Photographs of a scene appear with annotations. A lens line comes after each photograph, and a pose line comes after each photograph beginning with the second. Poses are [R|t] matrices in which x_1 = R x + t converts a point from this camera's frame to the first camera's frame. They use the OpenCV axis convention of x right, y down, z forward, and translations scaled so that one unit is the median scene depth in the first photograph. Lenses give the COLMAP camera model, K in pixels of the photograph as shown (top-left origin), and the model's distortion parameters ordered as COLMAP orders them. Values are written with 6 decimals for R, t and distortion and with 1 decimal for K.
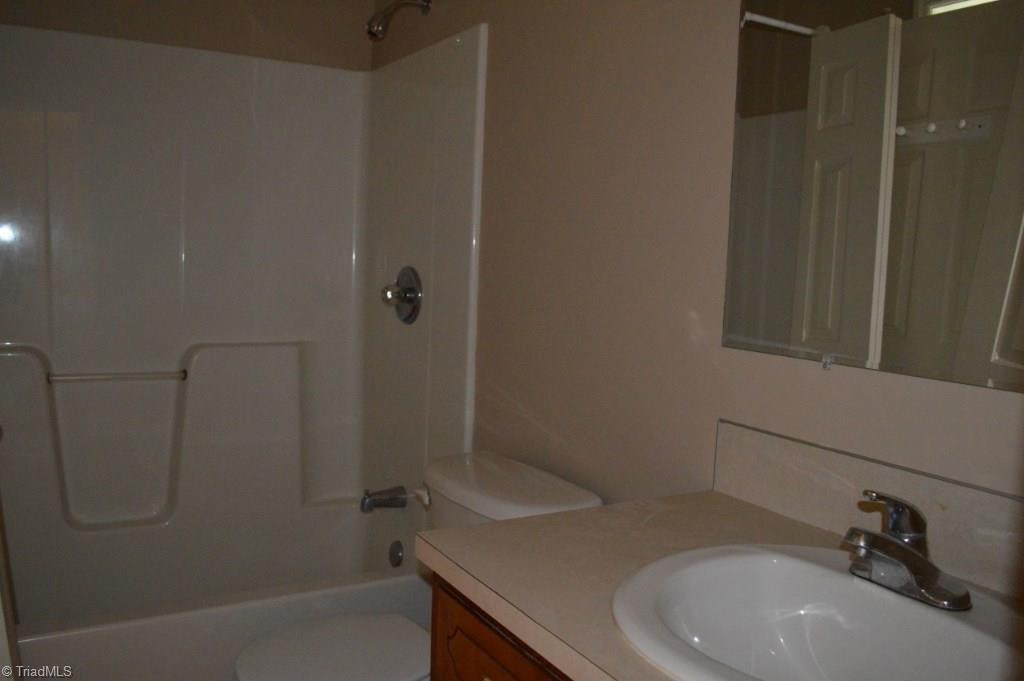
lens RADIAL K [[820.8, 0, 503.5], [0, 820.8, 340.9], [0, 0, 1]] dist [-0.075389, -0.000729]
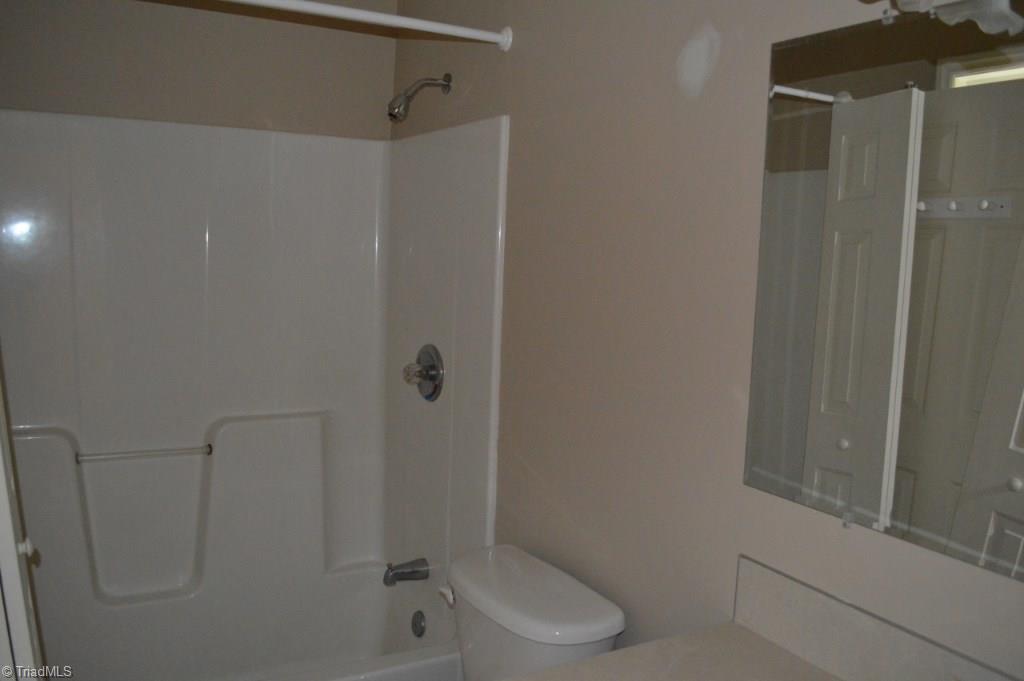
lens RADIAL K [[820.8, 0, 503.5], [0, 820.8, 340.9], [0, 0, 1]] dist [-0.075389, -0.000729]
pose [[0.999879, -0.000432, -0.015579, -0.009492], [0.000669, 0.999885, 0.015170, -0.110321], [0.015571, -0.015179, 0.999764, -0.008715]]
